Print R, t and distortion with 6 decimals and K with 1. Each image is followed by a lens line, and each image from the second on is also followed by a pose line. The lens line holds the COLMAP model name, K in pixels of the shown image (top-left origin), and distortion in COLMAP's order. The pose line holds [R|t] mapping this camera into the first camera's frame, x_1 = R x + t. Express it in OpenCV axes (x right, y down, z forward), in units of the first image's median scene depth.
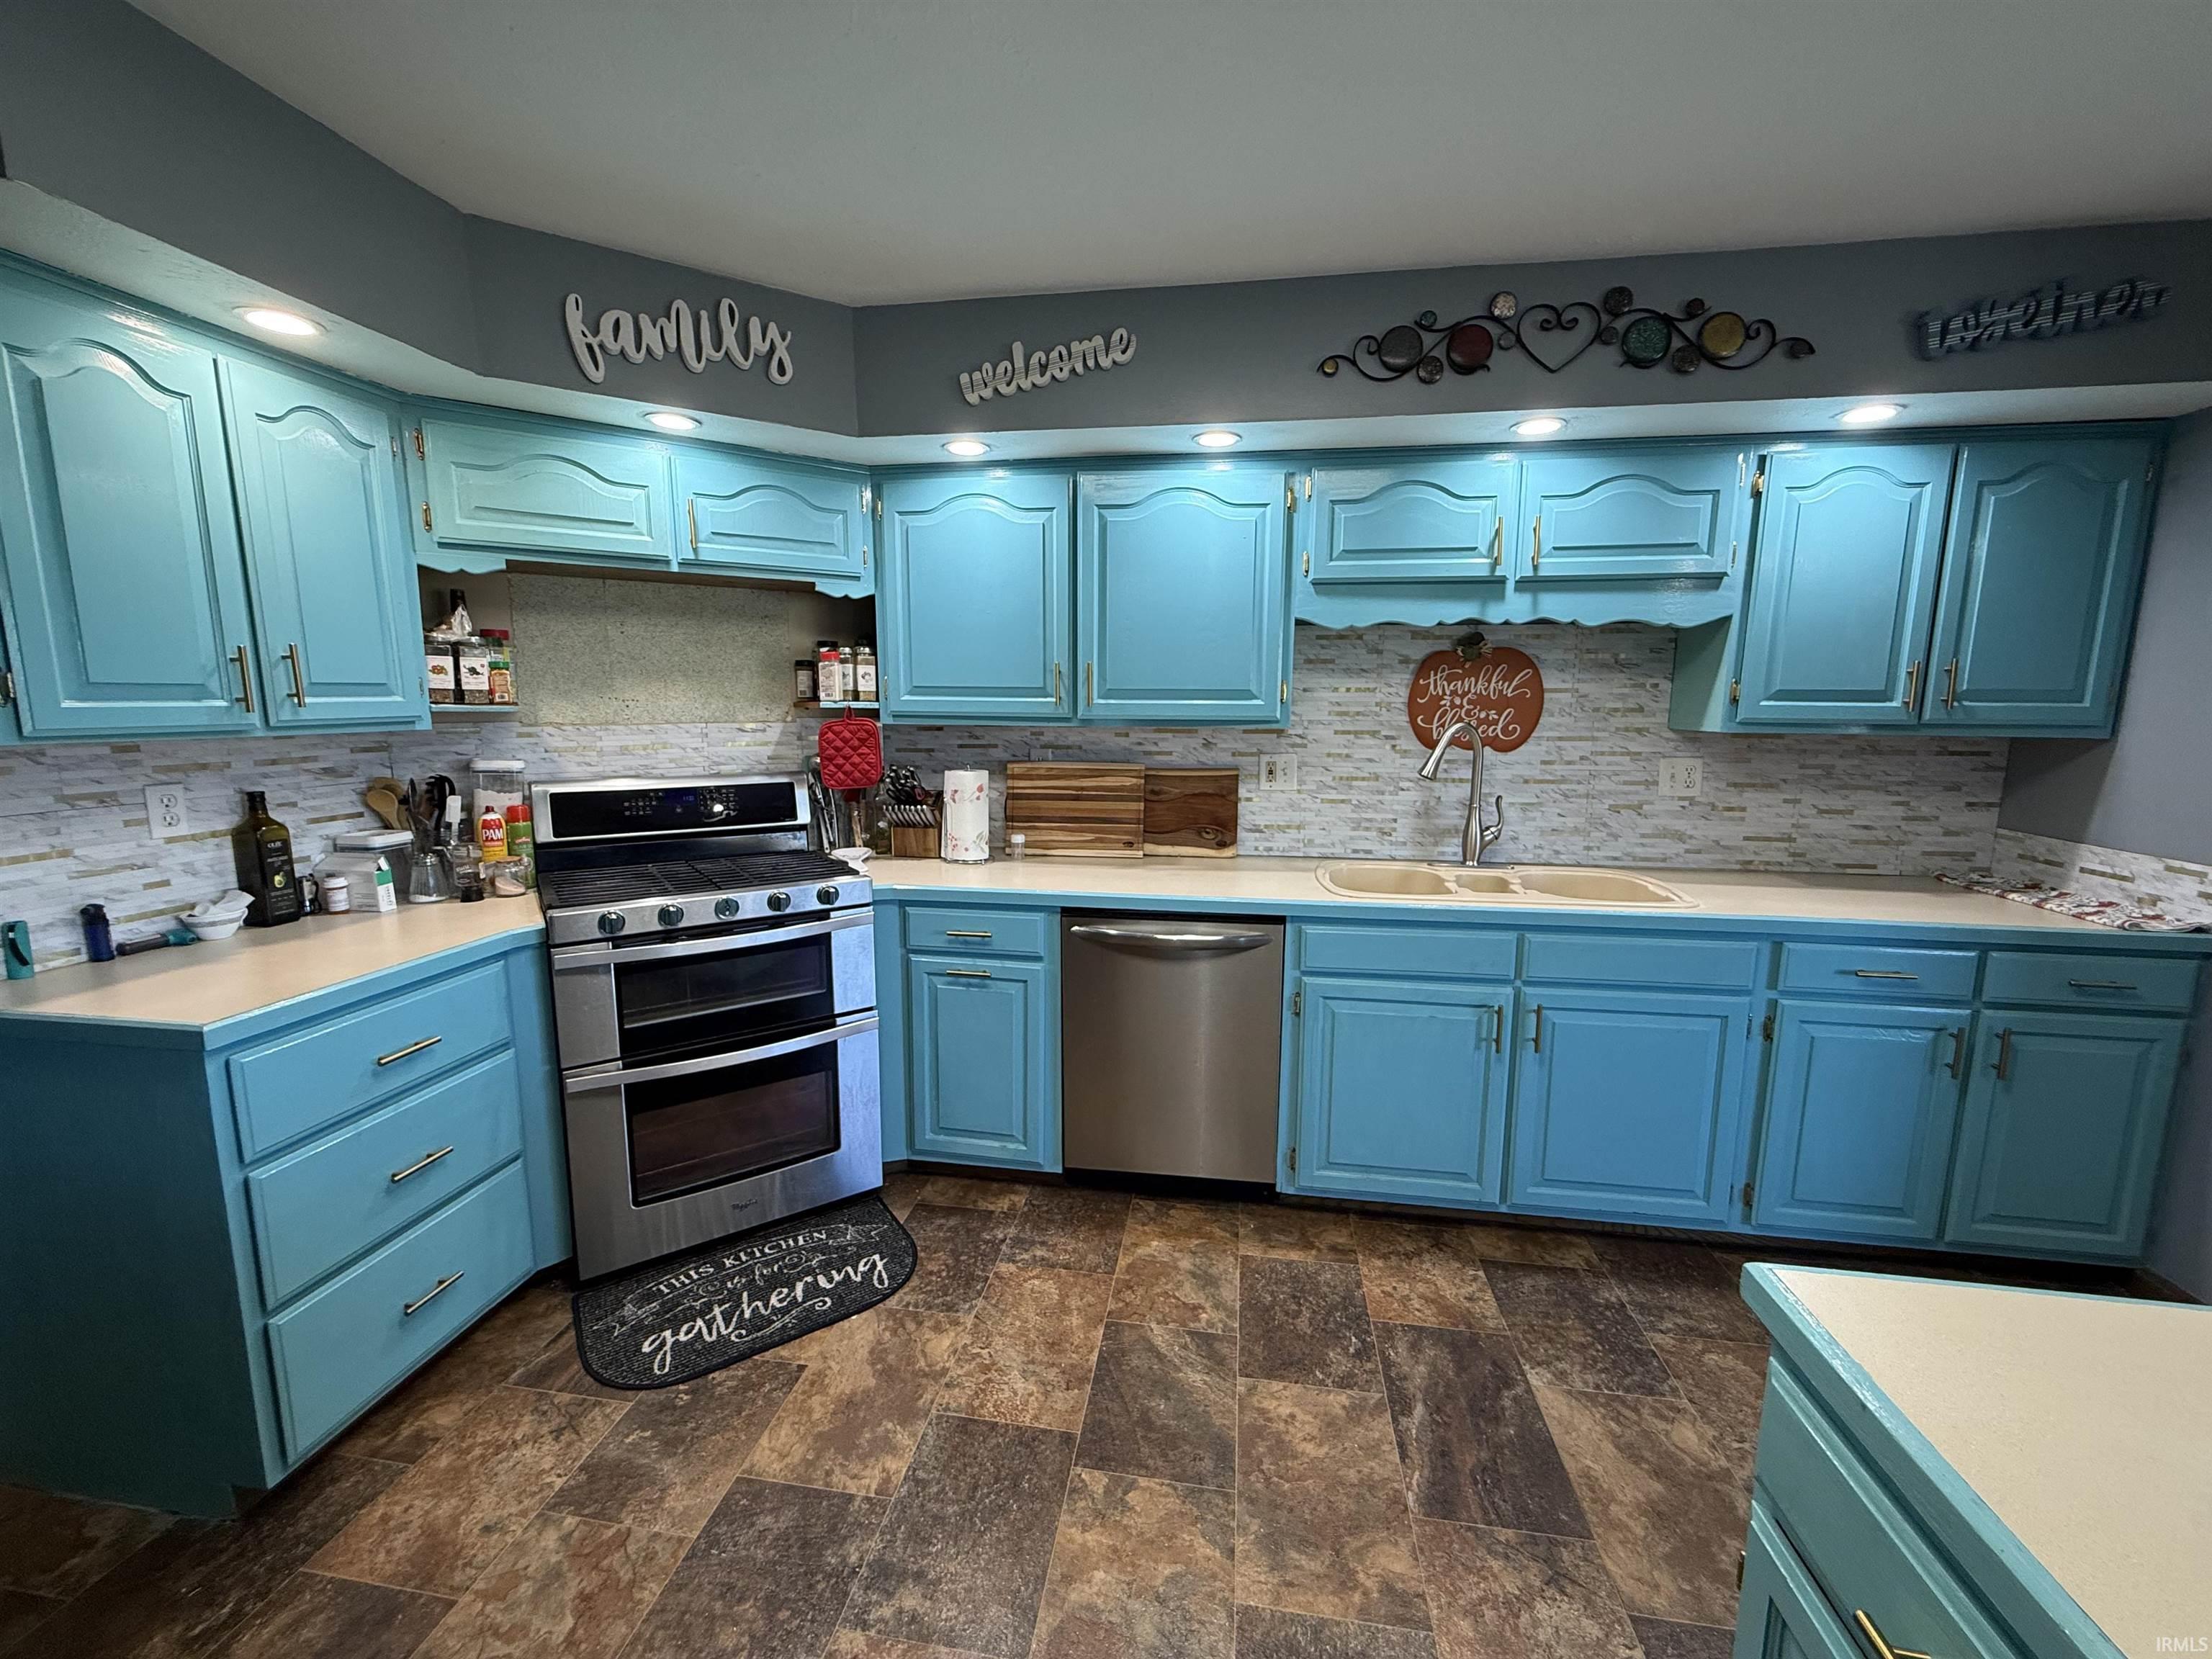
lens RADIAL K [[882.0, 0, 1102.4], [0, 882.0, 827.4], [0, 0, 1]] dist [-0.000978, 0.000094]
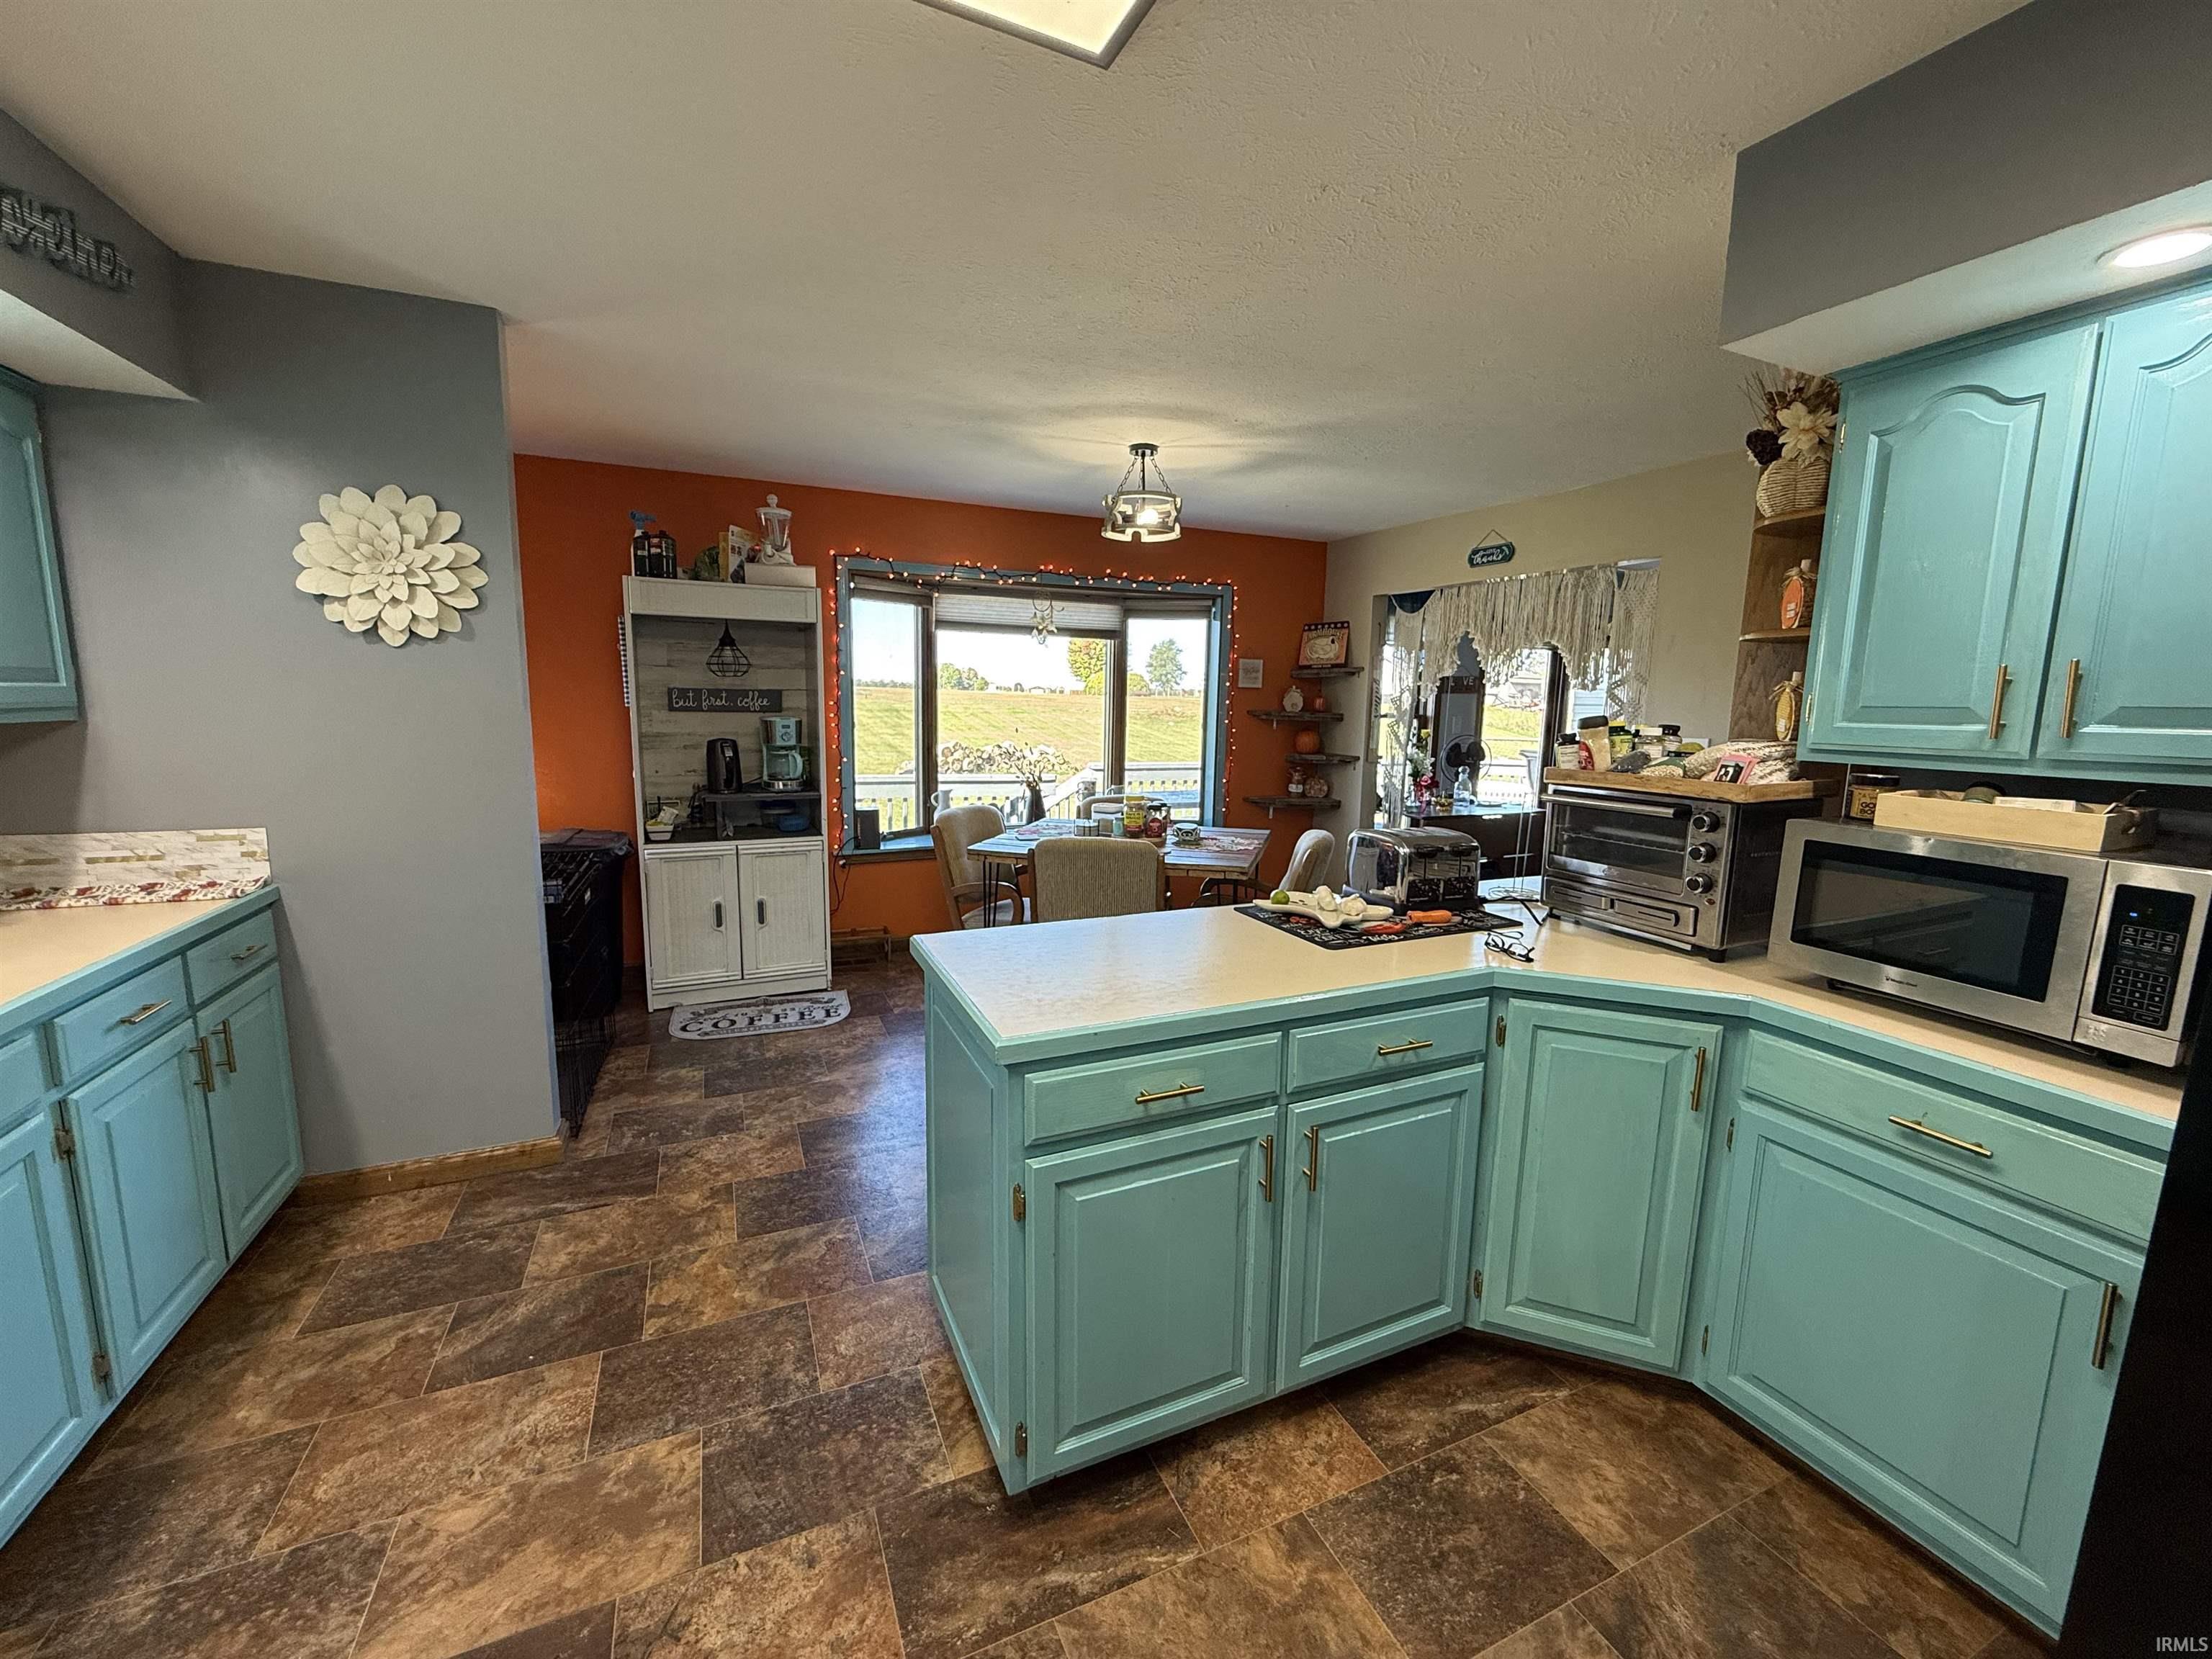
lens RADIAL K [[882.0, 0, 1102.7], [0, 882.0, 827.2], [0, 0, 1]] dist [-0.000978, 0.000094]
pose [[-0.546149, -0.139991, 0.825908, -0.256104], [0.098180, 0.968445, 0.229075, -0.098409], [-0.831914, 0.206196, -0.515171, 0.598298]]
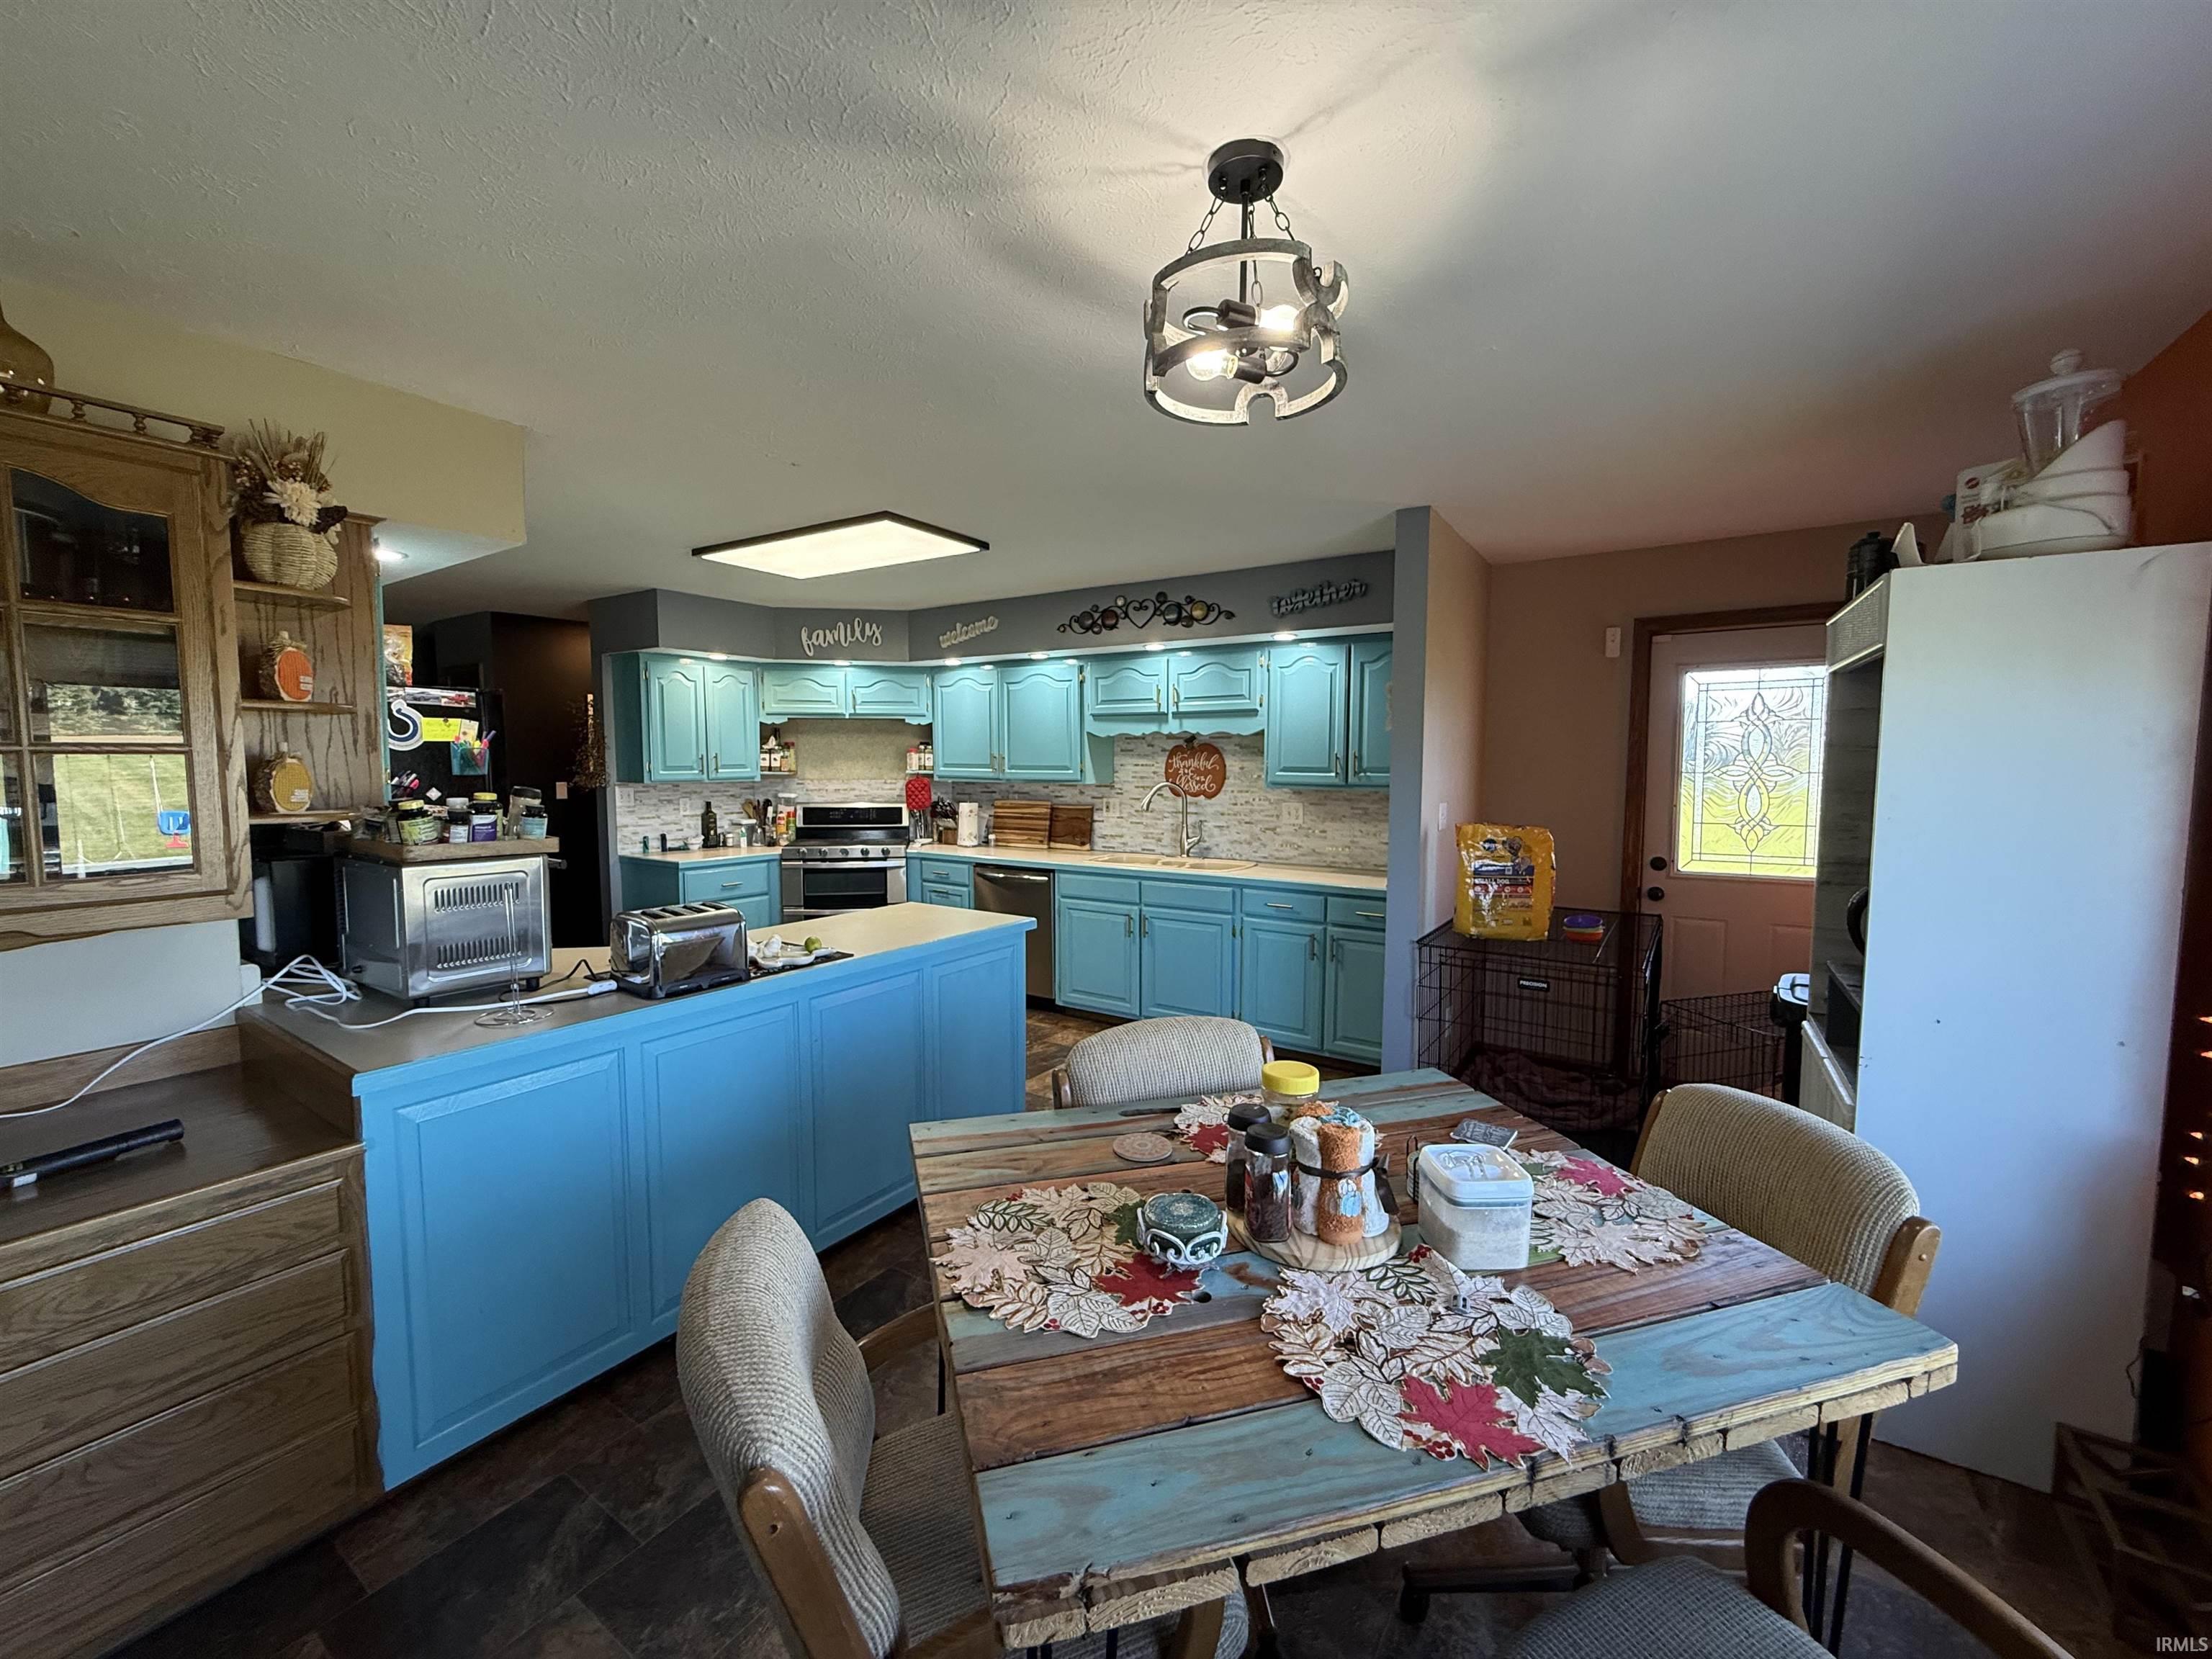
lens RADIAL K [[882.0, 0, 1102.7], [0, 882.0, 827.2], [0, 0, 1]] dist [-0.000978, 0.000094]
pose [[0.908982, 0.029910, -0.415761, 1.269897], [-0.058541, 0.996697, -0.056287, 0.116675], [0.412704, 0.075503, 0.907730, -0.972828]]
